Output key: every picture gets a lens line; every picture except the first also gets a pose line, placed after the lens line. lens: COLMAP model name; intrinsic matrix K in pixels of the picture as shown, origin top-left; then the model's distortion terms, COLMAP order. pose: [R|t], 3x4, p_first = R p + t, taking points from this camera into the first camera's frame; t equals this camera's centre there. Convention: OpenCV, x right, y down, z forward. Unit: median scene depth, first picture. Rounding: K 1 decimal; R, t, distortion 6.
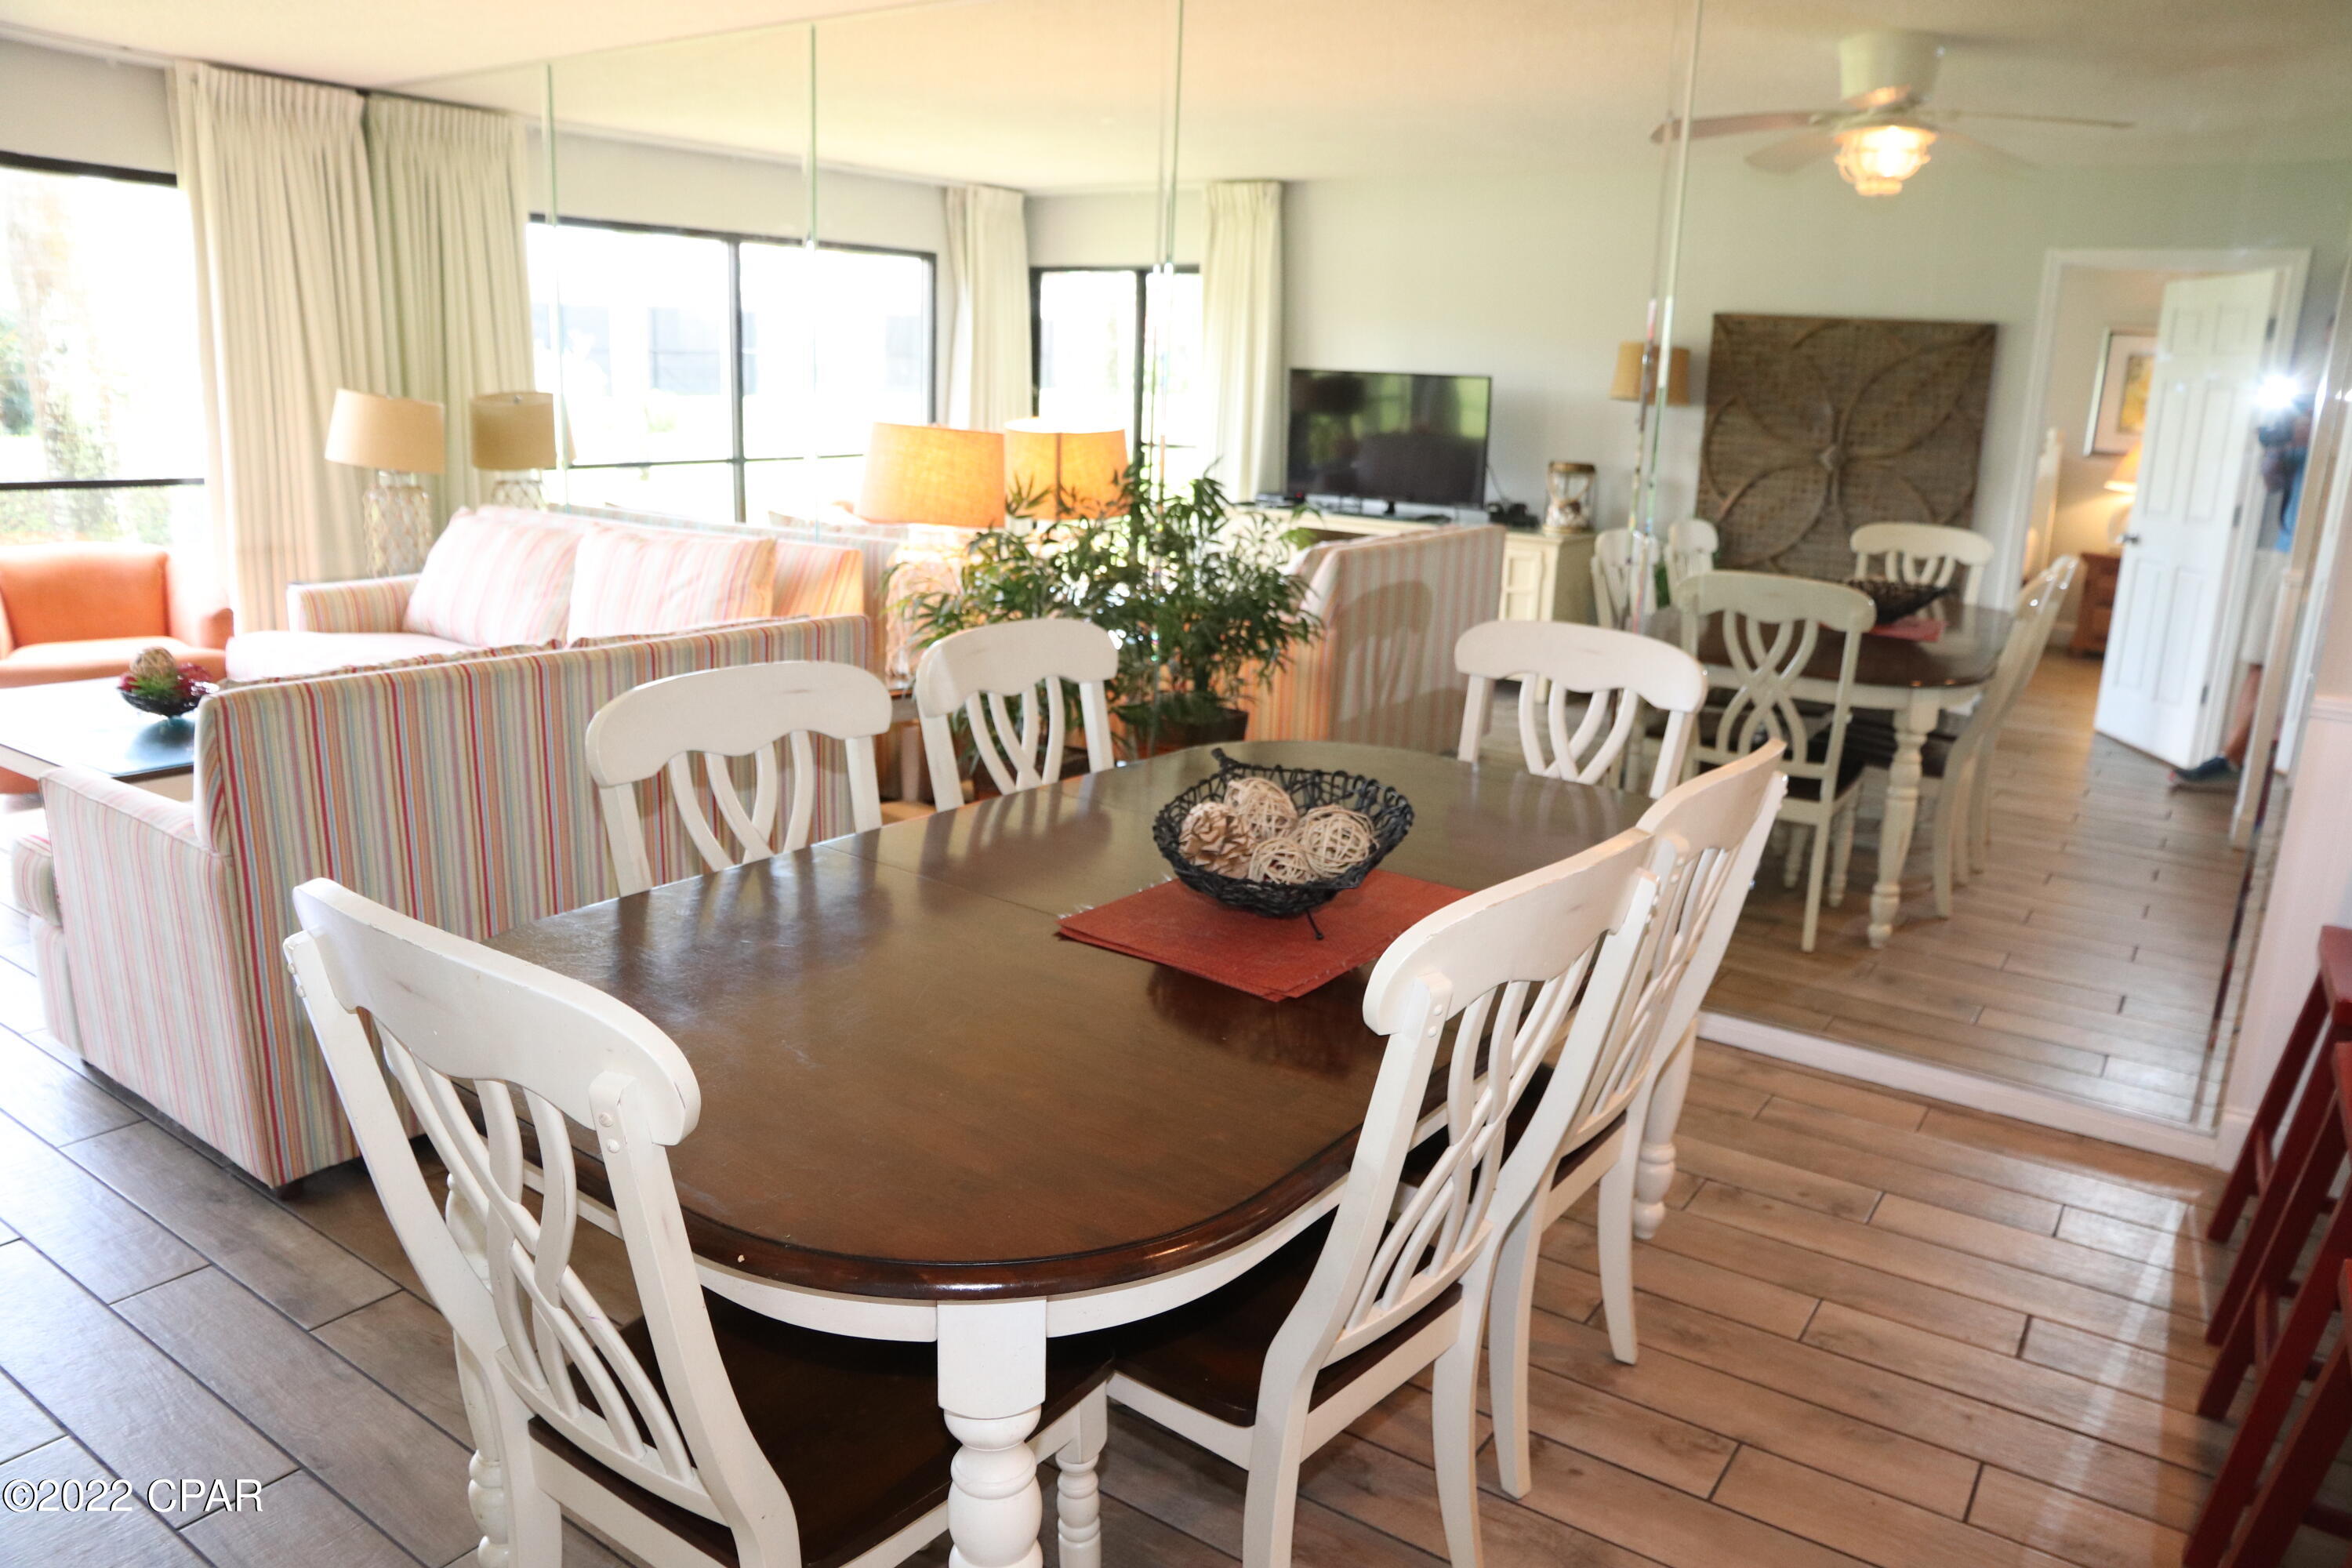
lens RADIAL K [[1634.6, 0, 1178.8], [0, 1634.6, 773.6], [0, 0, 1]] dist [-0.122233, 0.113933]
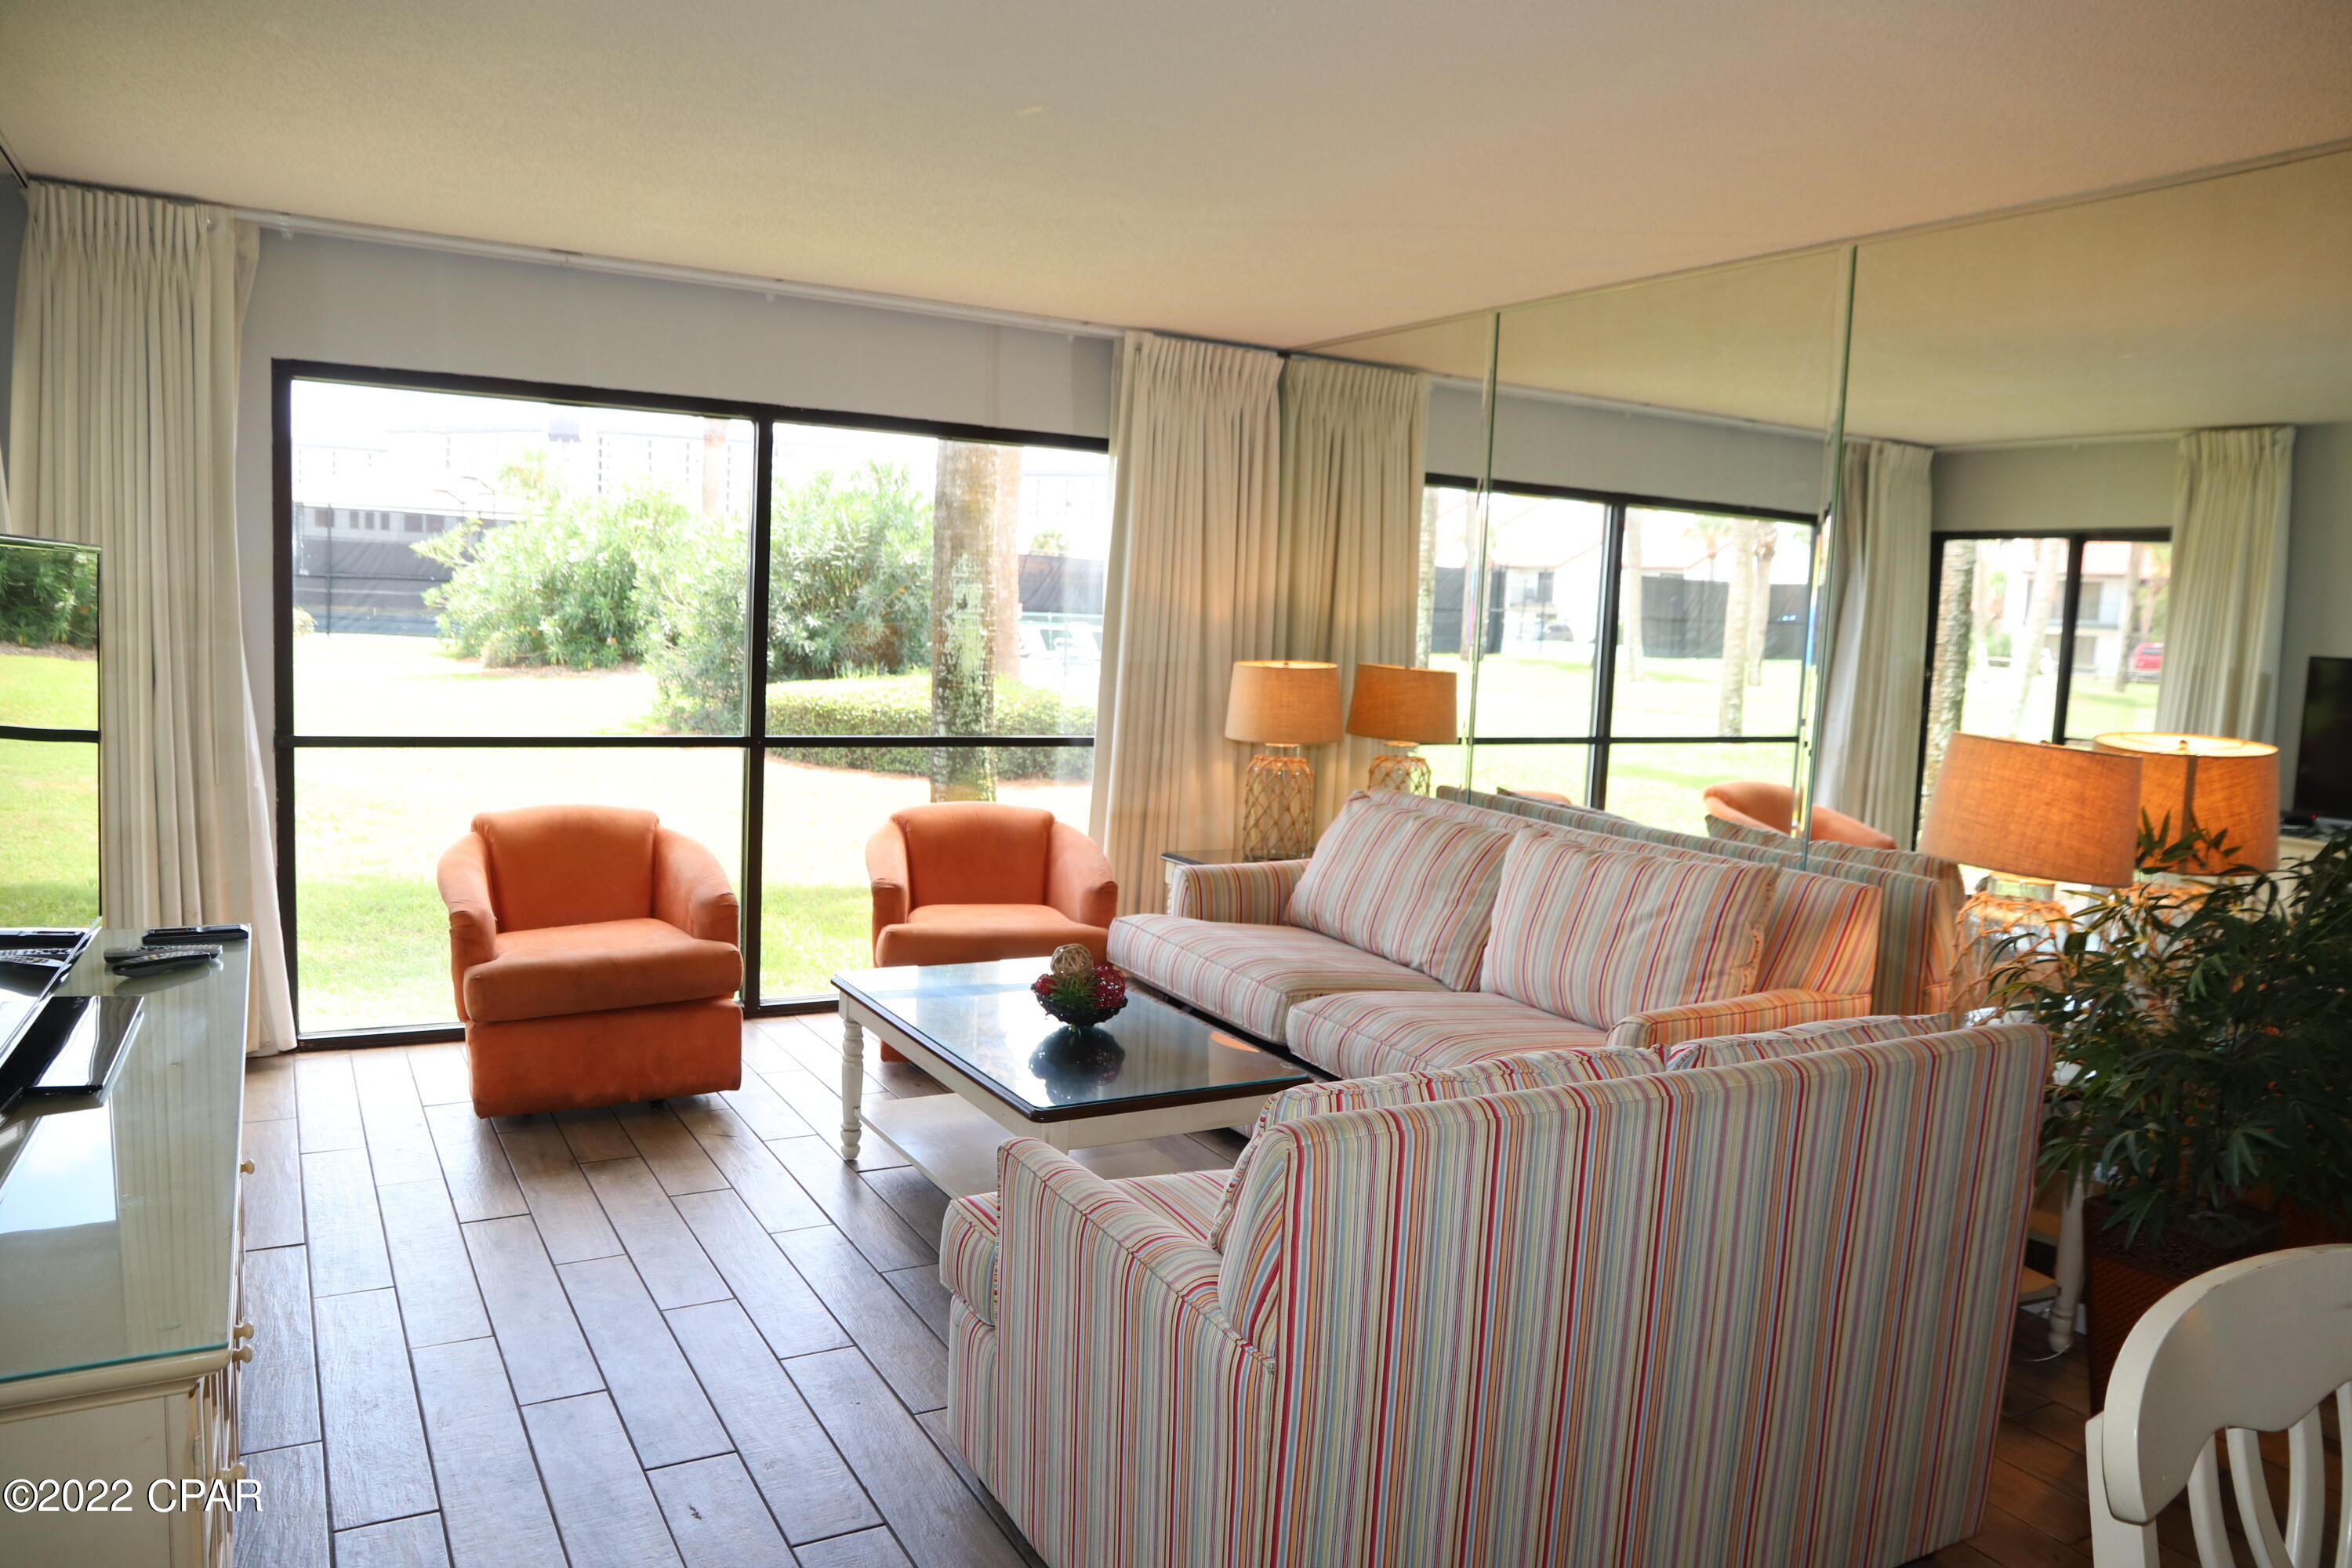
lens RADIAL K [[1613.3, 0, 1176.0], [0, 1613.3, 784.0], [0, 0, 1]] dist [-0.081521, 0.088184]
pose [[0.906477, 0.055173, -0.418635, -0.154527], [-0.116236, 0.985728, -0.121776, -0.045556], [0.405942, 0.159047, 0.899953, 0.136399]]
